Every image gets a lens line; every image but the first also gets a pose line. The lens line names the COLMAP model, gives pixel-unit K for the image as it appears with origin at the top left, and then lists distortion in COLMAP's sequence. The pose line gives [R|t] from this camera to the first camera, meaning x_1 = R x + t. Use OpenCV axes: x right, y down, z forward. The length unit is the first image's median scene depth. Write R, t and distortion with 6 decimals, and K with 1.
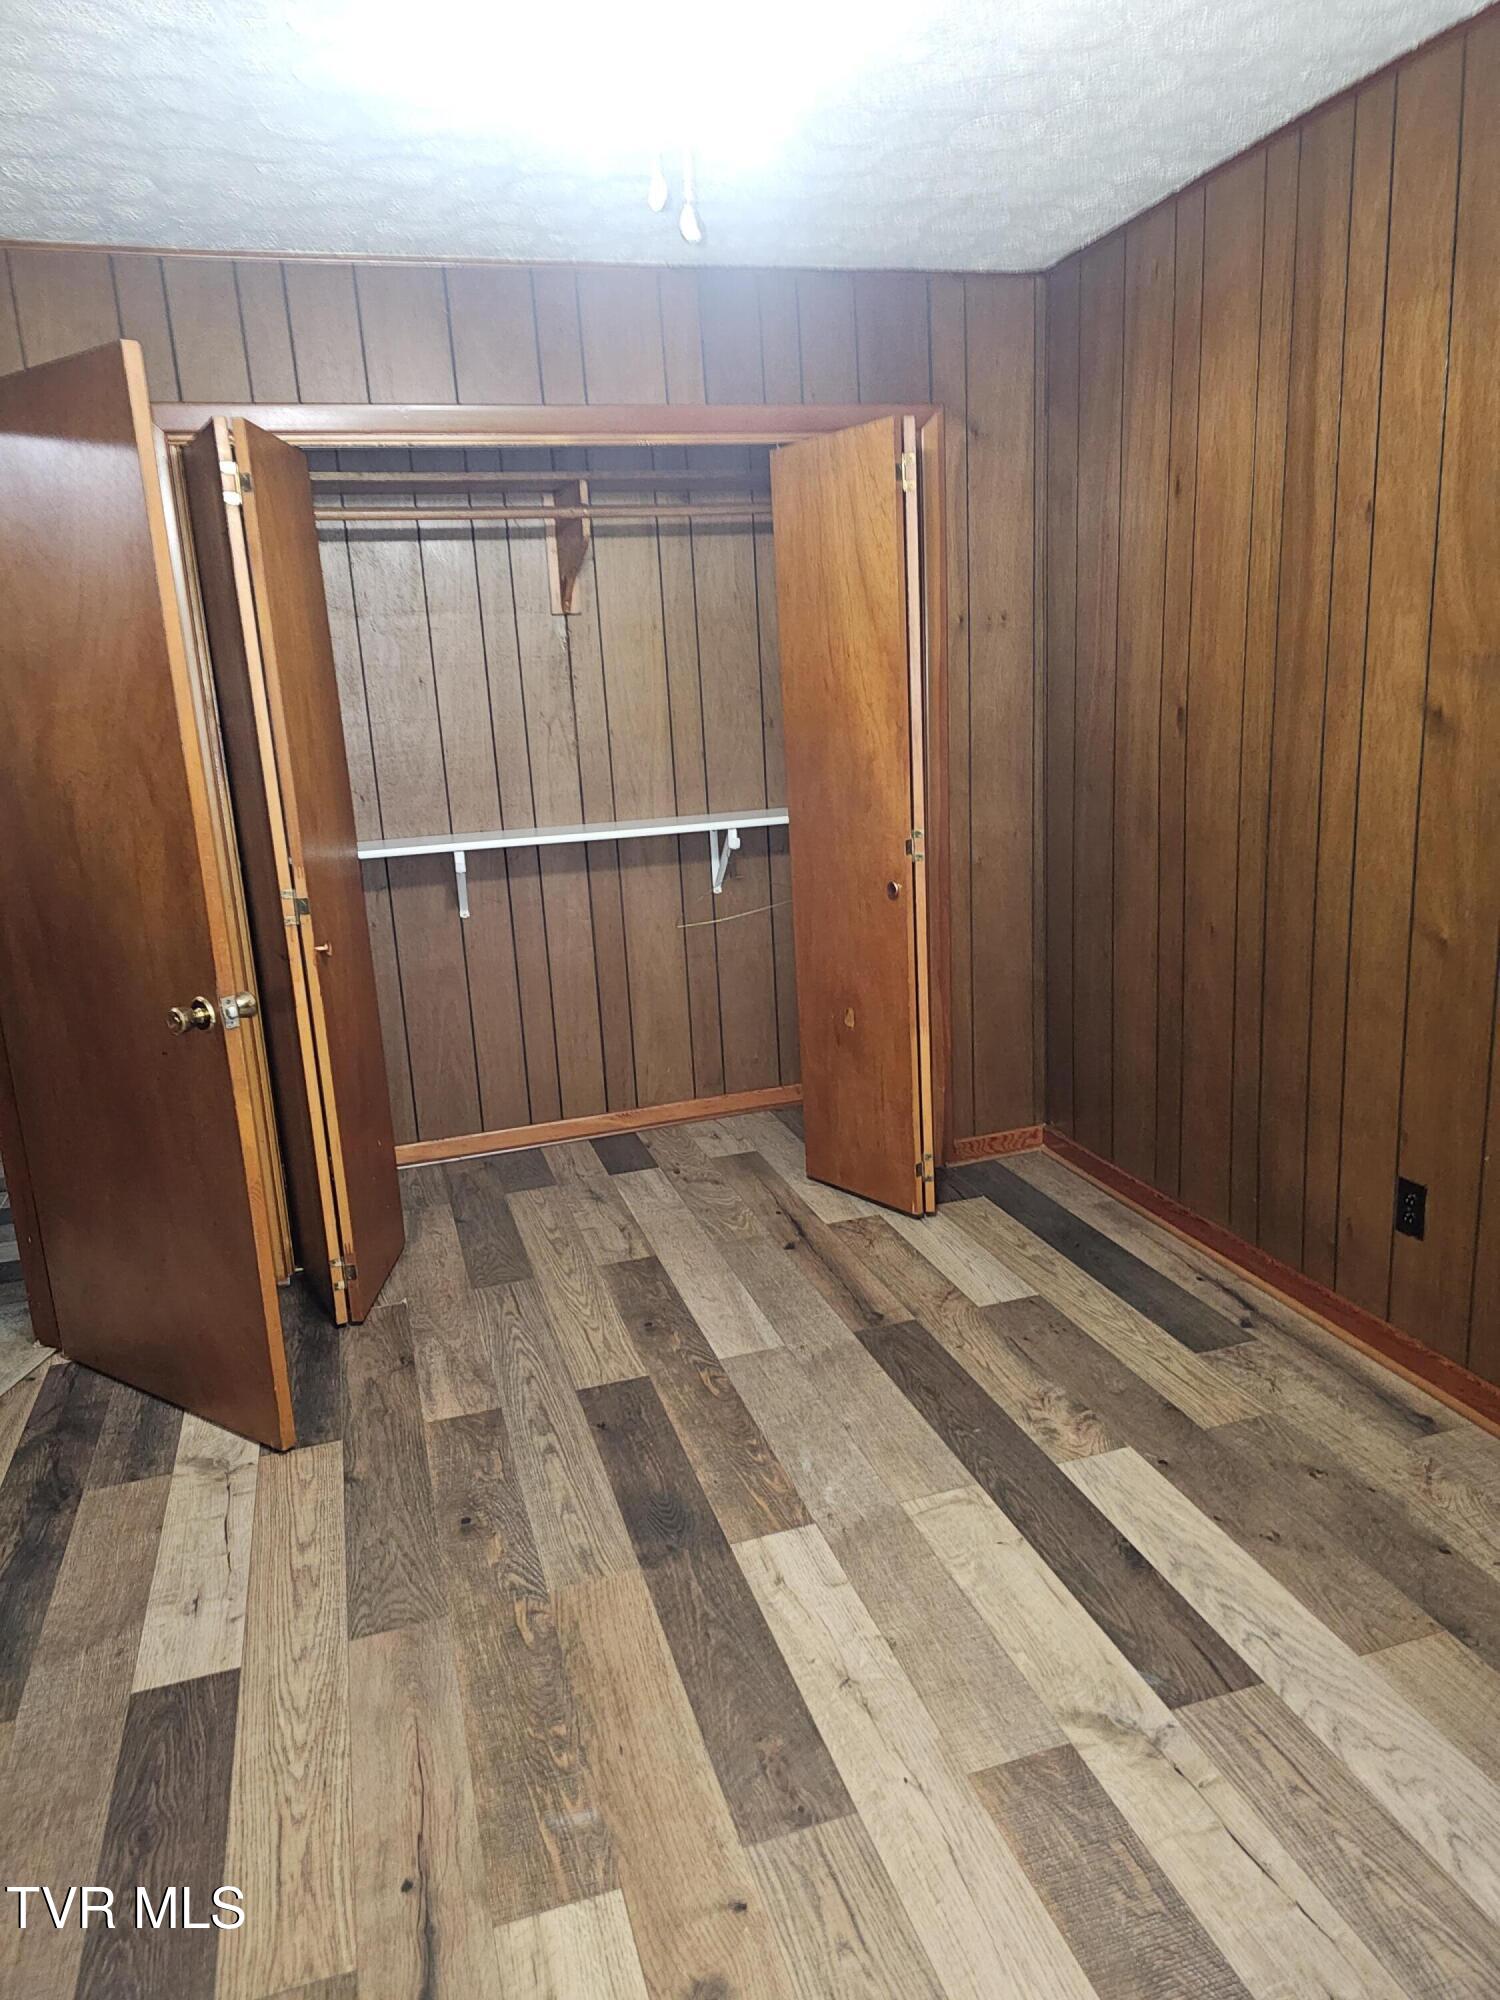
lens RADIAL K [[1349.7, 0, 752.6], [0, 1349.7, 997.1], [0, 0, 1]] dist [-0.011044, -0.017415]
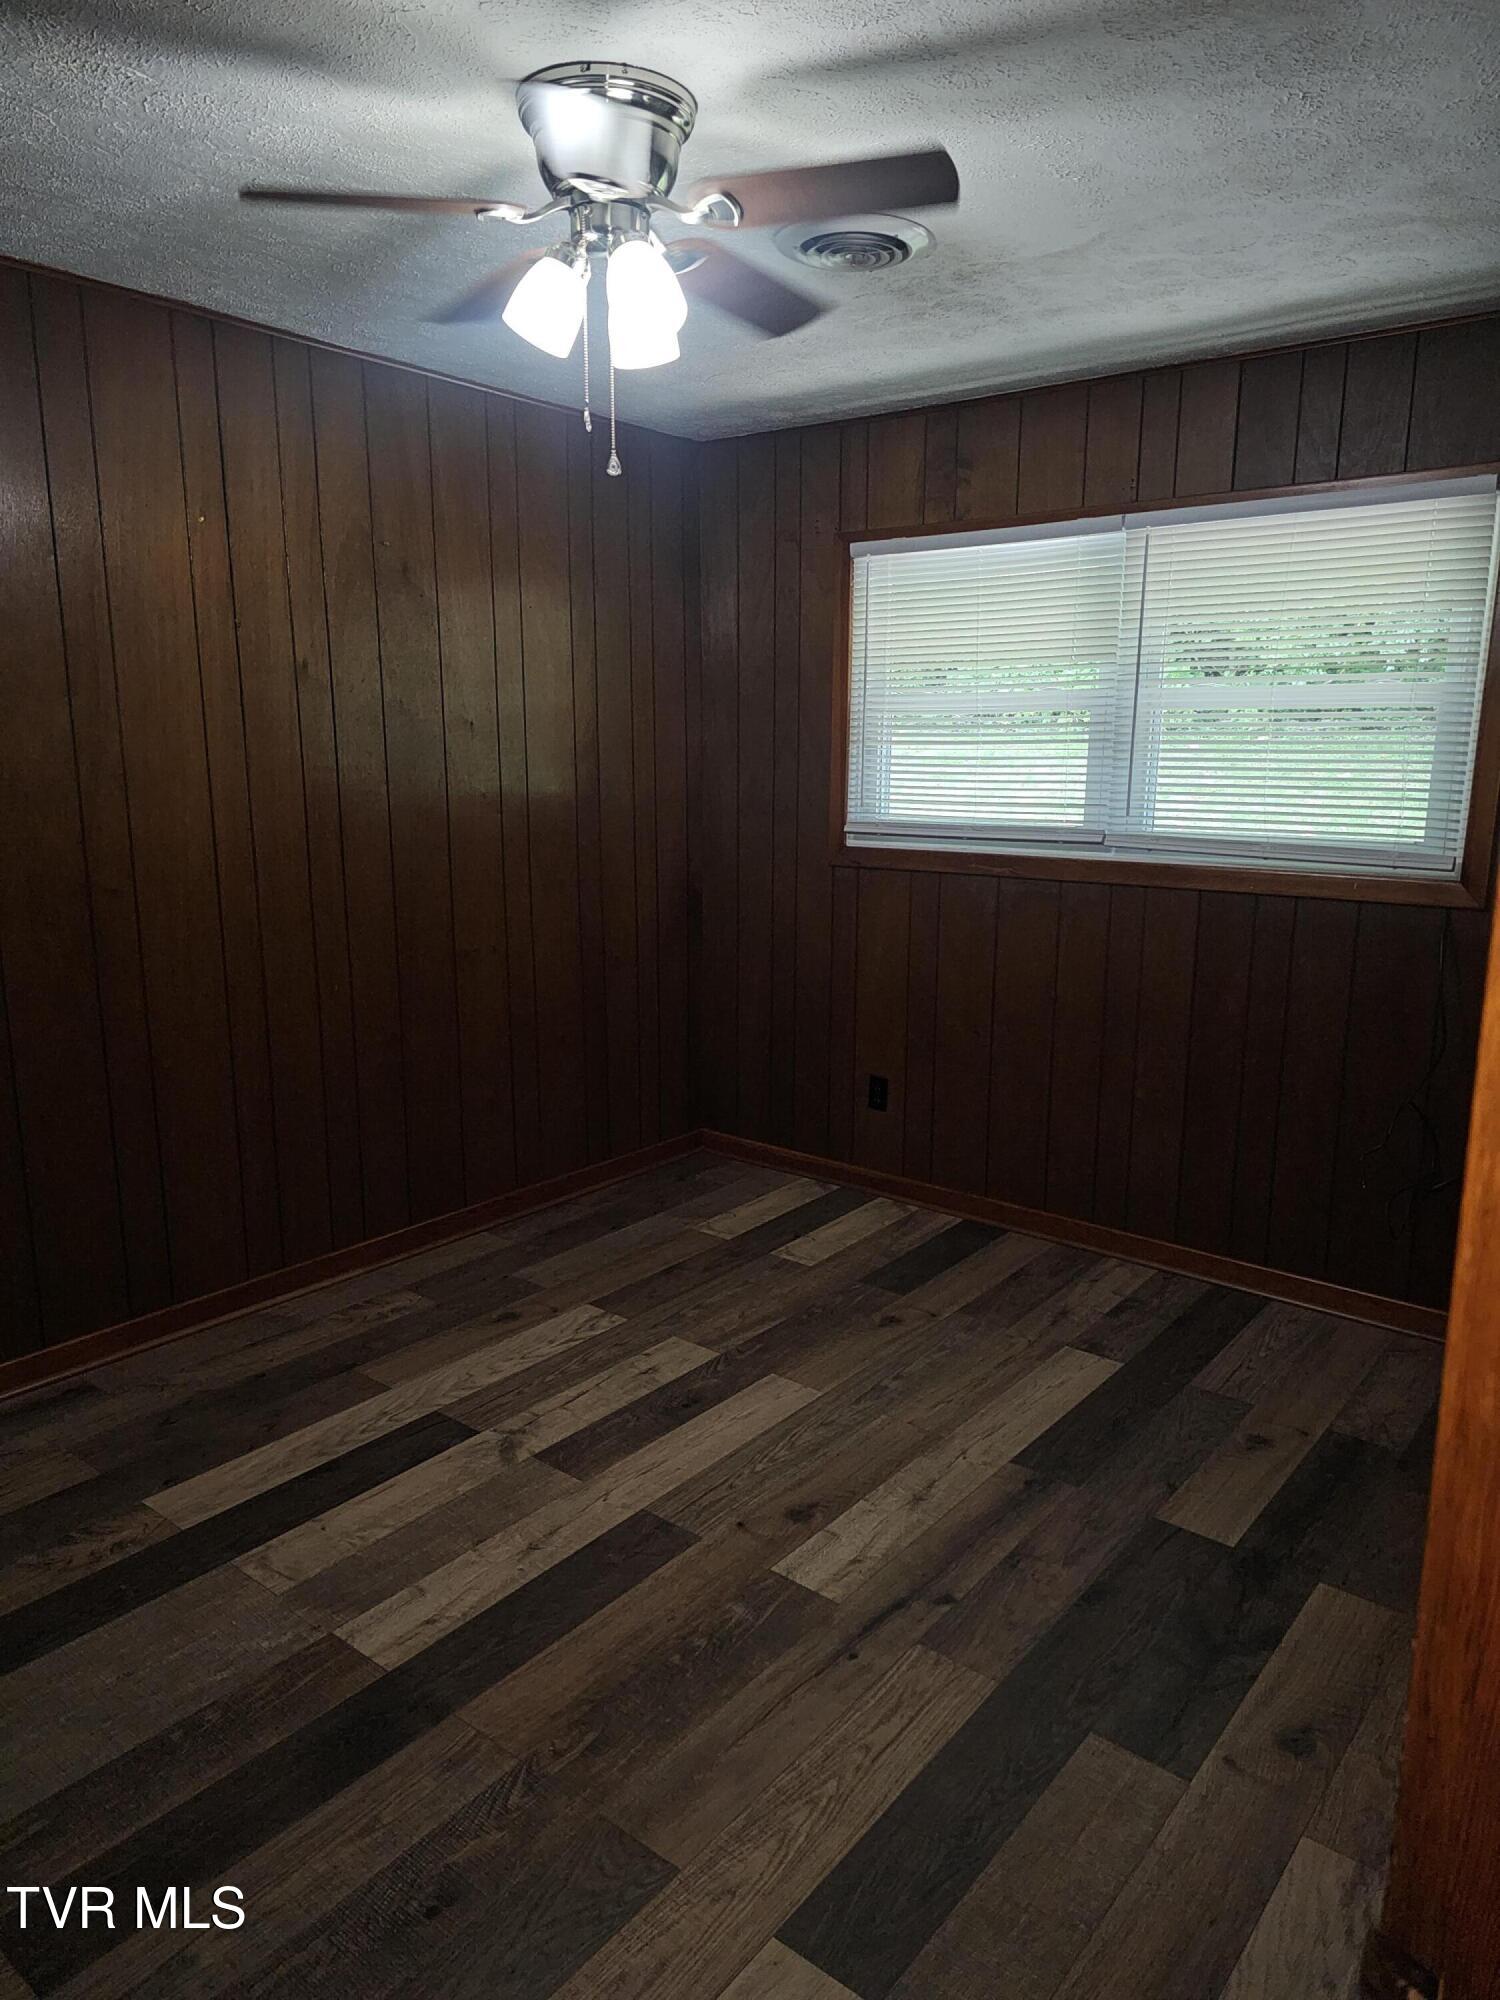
lens RADIAL K [[1349.7, 0, 745.0], [0, 1349.7, 1004.2], [0, 0, 1]] dist [-0.011044, -0.017415]
pose [[-0.558482, -0.126526, 0.819810, -1.084664], [0.204967, 0.936605, 0.284182, -0.320512], [-0.803795, 0.326745, -0.497144, 1.364677]]
